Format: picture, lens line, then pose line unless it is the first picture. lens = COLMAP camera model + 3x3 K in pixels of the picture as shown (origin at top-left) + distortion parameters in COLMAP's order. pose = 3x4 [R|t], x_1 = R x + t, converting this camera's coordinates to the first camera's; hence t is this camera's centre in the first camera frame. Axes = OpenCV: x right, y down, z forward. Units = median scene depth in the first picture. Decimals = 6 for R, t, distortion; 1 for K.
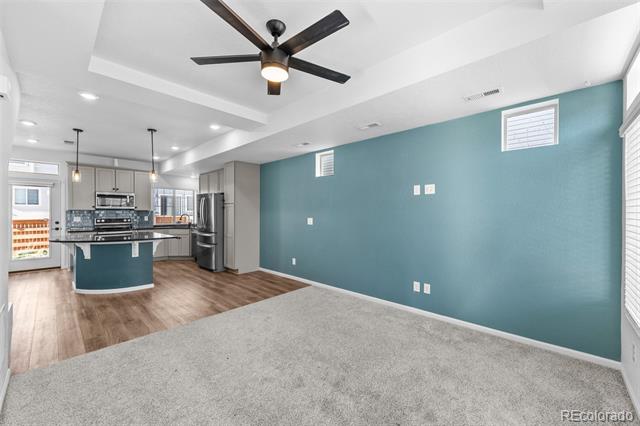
lens RADIAL K [[247.7, 0, 324.0], [0, 247.7, 213.9], [0, 0, 1]] dist [-0.001041, -0.000442]
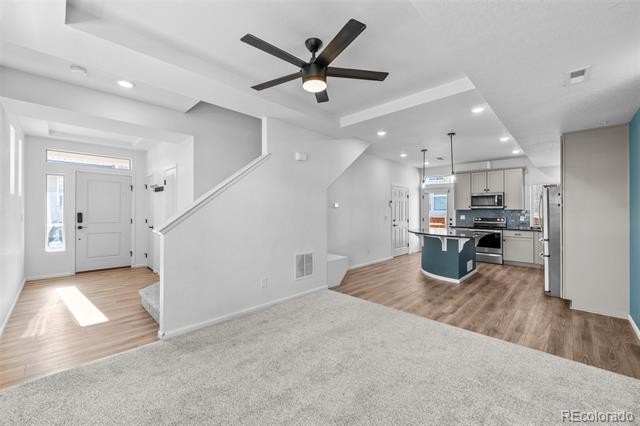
lens RADIAL K [[258.7, 0, 321.4], [0, 258.7, 208.4], [0, 0, 1]] dist [-0.001942, -0.000387]
pose [[-0.023350, -0.012000, -0.999655, 0.334685], [-0.011953, 0.999860, -0.011723, 0.000763], [0.999656, 0.011675, -0.023490, 0.363220]]
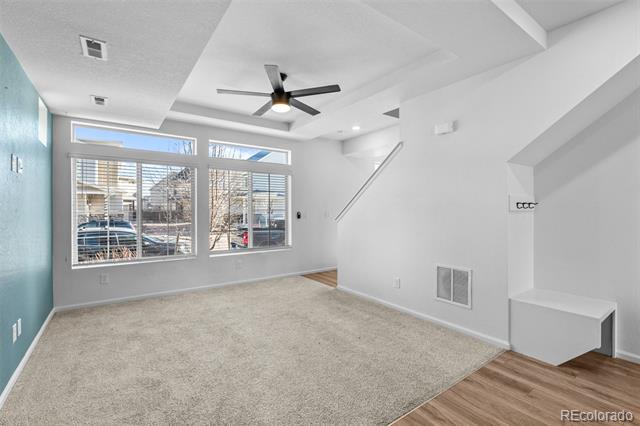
lens RADIAL K [[291.1, 0, 323.2], [0, 291.1, 209.1], [0, 0, 1]] dist [-0.001382, -0.000449]
pose [[-0.980021, -0.000186, 0.198894, -0.261174], [0.000896, 0.999985, 0.005346, 0.003821], [-0.198892, 0.005418, -0.980006, 0.895608]]
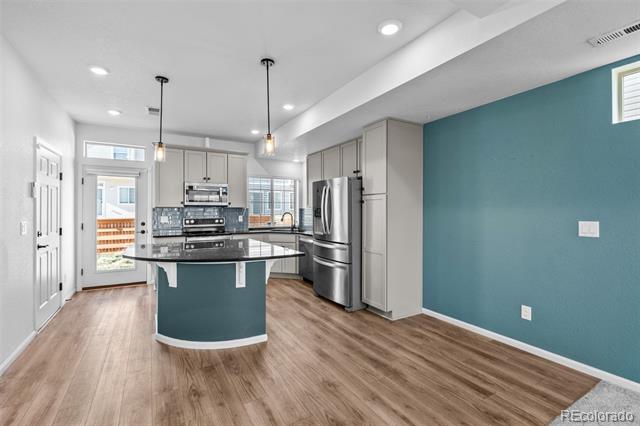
lens RADIAL K [[291.1, 0, 323.2], [0, 291.1, 209.1], [0, 0, 1]] dist [-0.001382, -0.000449]
pose [[0.955488, -0.003614, -0.295007, -0.296377], [0.000047, 0.999927, -0.012098, 0.000905], [0.295029, 0.011545, 0.955419, 0.320228]]
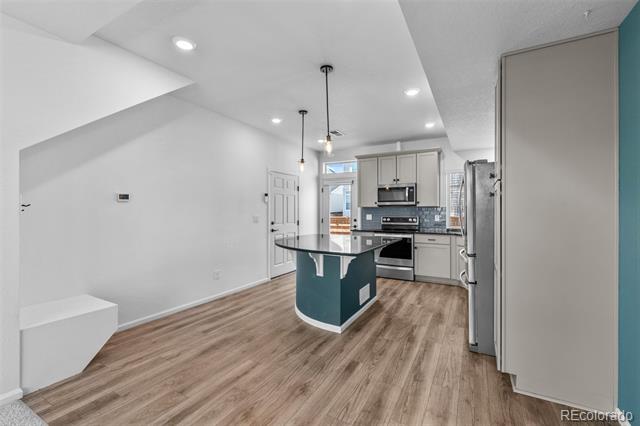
lens RADIAL K [[276.3, 0, 320.5], [0, 276.3, 210.7], [0, 0, 1]] dist [0.000902, -0.000405]
pose [[0.229527, -0.003459, -0.973296, -0.042161], [-0.006430, 0.999966, -0.005070, 0.003974], [0.973281, 0.007422, 0.229497, 0.649850]]
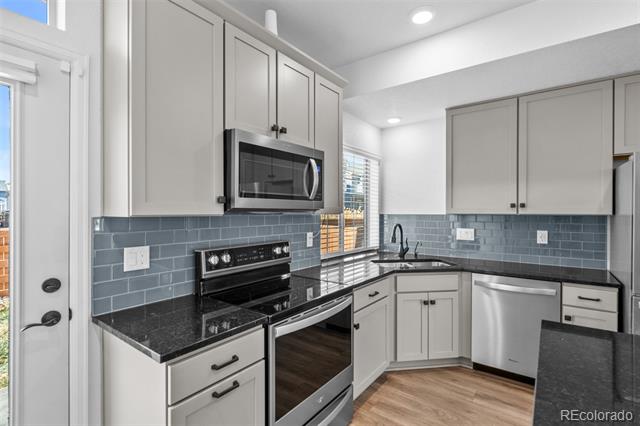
lens RADIAL K [[304.2, 0, 318.0], [0, 304.2, 211.1], [0, 0, 1]] dist [0.000465, -0.000512]
pose [[0.995386, -0.002667, 0.095918, -0.961218], [0.003563, 0.999952, -0.009175, -0.017687], [-0.095889, 0.009474, 0.995347, 0.802689]]
